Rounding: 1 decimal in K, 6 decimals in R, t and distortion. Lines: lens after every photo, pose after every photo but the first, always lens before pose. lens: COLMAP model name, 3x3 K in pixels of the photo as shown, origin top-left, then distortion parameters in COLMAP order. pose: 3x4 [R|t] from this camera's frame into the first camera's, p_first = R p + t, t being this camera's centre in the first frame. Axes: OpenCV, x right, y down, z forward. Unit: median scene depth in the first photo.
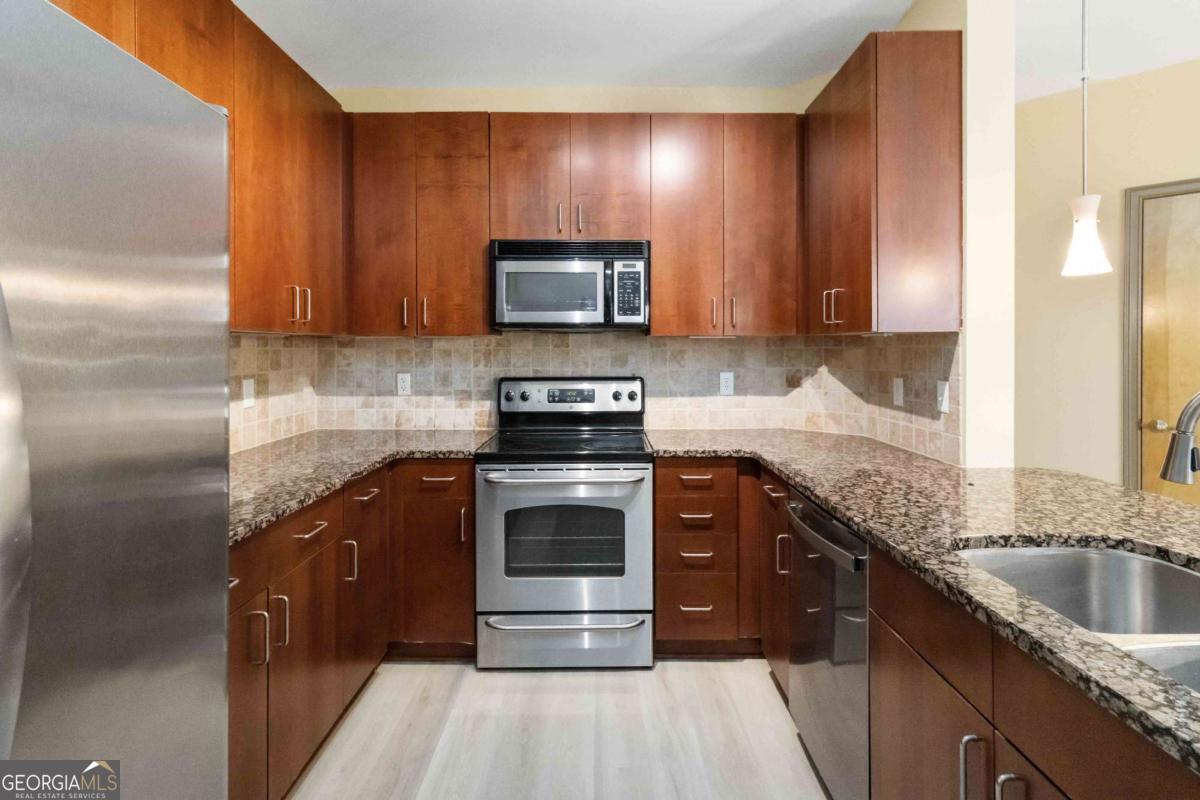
lens RADIAL K [[574.2, 0, 603.3], [0, 574.2, 383.9], [0, 0, 1]] dist [0.001335, -0.000079]
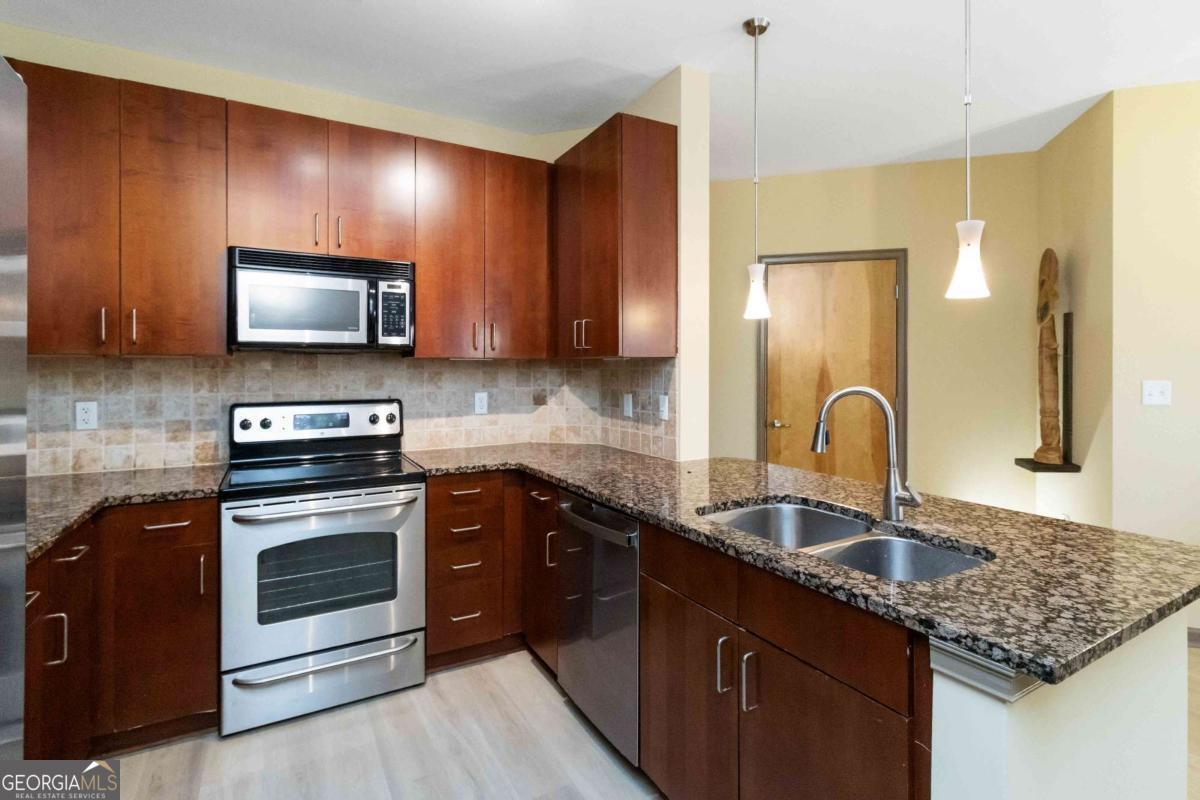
lens RADIAL K [[578.6, 0, 602.3], [0, 578.6, 419.6], [0, 0, 1]] dist [0.001142, 0.000271]
pose [[0.870978, -0.042515, 0.489479, -0.136618], [0.031147, 0.999023, 0.031350, 0.003593], [-0.490334, -0.012059, 0.871451, -0.049508]]
